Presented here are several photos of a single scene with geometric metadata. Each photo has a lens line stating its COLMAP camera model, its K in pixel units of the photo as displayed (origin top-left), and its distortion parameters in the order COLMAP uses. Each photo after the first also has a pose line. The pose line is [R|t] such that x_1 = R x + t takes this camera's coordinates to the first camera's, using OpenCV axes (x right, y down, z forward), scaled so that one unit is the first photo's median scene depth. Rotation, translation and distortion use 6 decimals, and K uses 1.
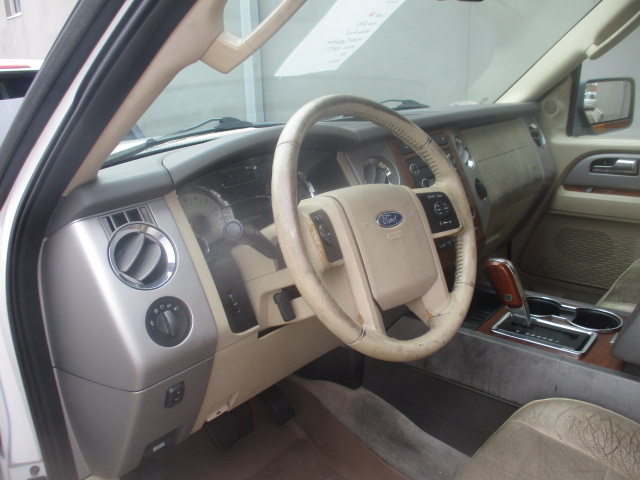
lens RADIAL K [[534.3, 0, 319.4], [0, 534.3, 239.7], [0, 0, 1]] dist [-0.016556, -0.017196]
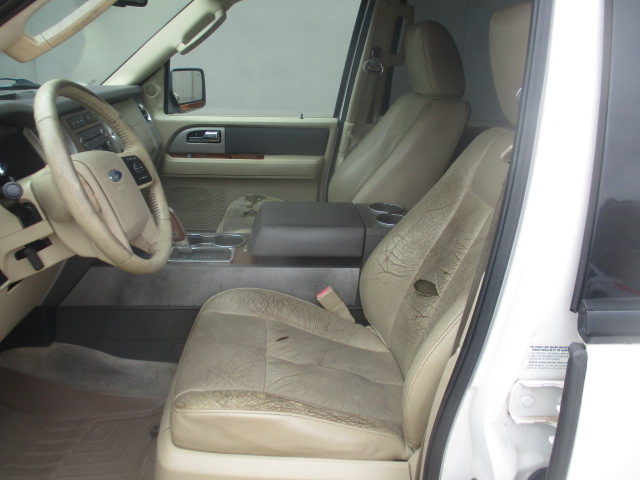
lens RADIAL K [[534.3, 0, 321.6], [0, 534.3, 241.1], [0, 0, 1]] dist [-0.016556, -0.017196]
pose [[0.691768, -0.162149, 0.703679, -0.249084], [0.133322, 0.986390, 0.096228, 0.033032], [-0.709705, 0.027248, 0.703971, -0.156286]]
